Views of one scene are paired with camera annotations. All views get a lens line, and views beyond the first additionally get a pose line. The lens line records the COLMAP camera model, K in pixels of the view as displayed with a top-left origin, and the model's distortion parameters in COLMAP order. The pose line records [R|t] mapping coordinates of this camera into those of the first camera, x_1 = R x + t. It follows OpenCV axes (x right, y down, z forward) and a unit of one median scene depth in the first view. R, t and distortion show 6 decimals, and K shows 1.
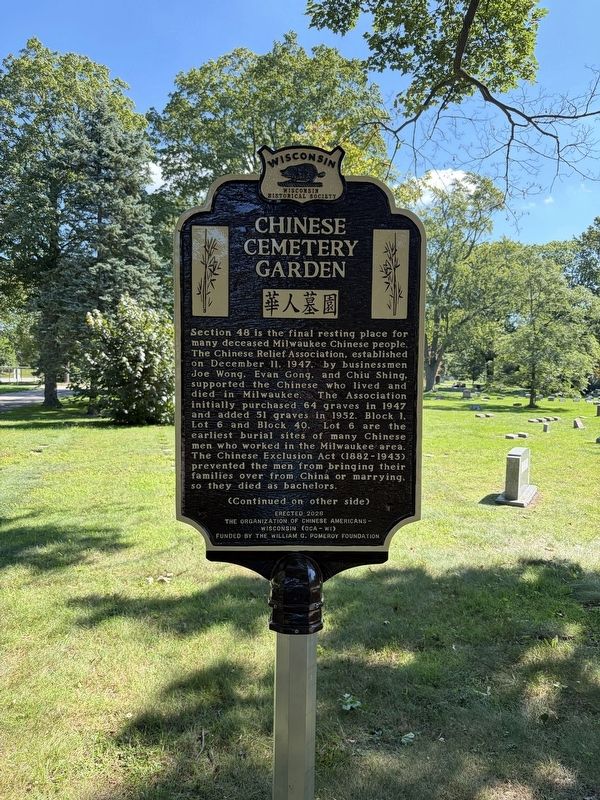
lens RADIAL K [[613.3, 0, 299.3], [0, 613.3, 393.9], [0, 0, 1]] dist [0.032444, -0.008707]
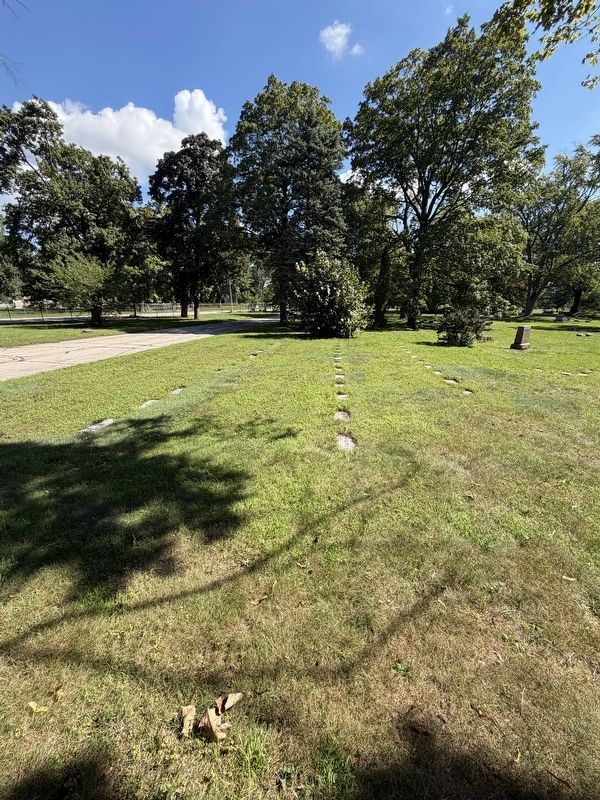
lens RADIAL K [[317.1, 0, 292.4], [0, 317.1, 402.9], [0, 0, 1]] dist [-0.002408, 0.000522]
pose [[0.924992, 0.100164, -0.366548, -0.020667], [-0.001821, 0.965790, 0.259318, 0.001935], [0.379983, -0.239199, 0.893531, 0.167859]]
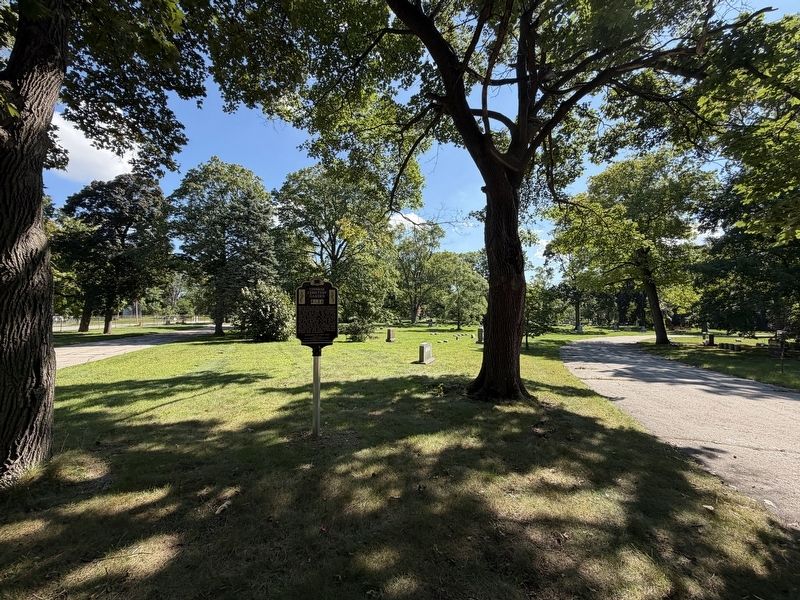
lens RADIAL K [[317.1, 0, 399.4], [0, 317.1, 295.9], [0, 0, 1]] dist [-0.002408, 0.000522]
pose [[0.988240, -0.008862, 0.152653, 0.016728], [0.023433, 0.995304, -0.093919, 0.005736], [-0.151104, 0.096392, 0.983807, -0.114595]]
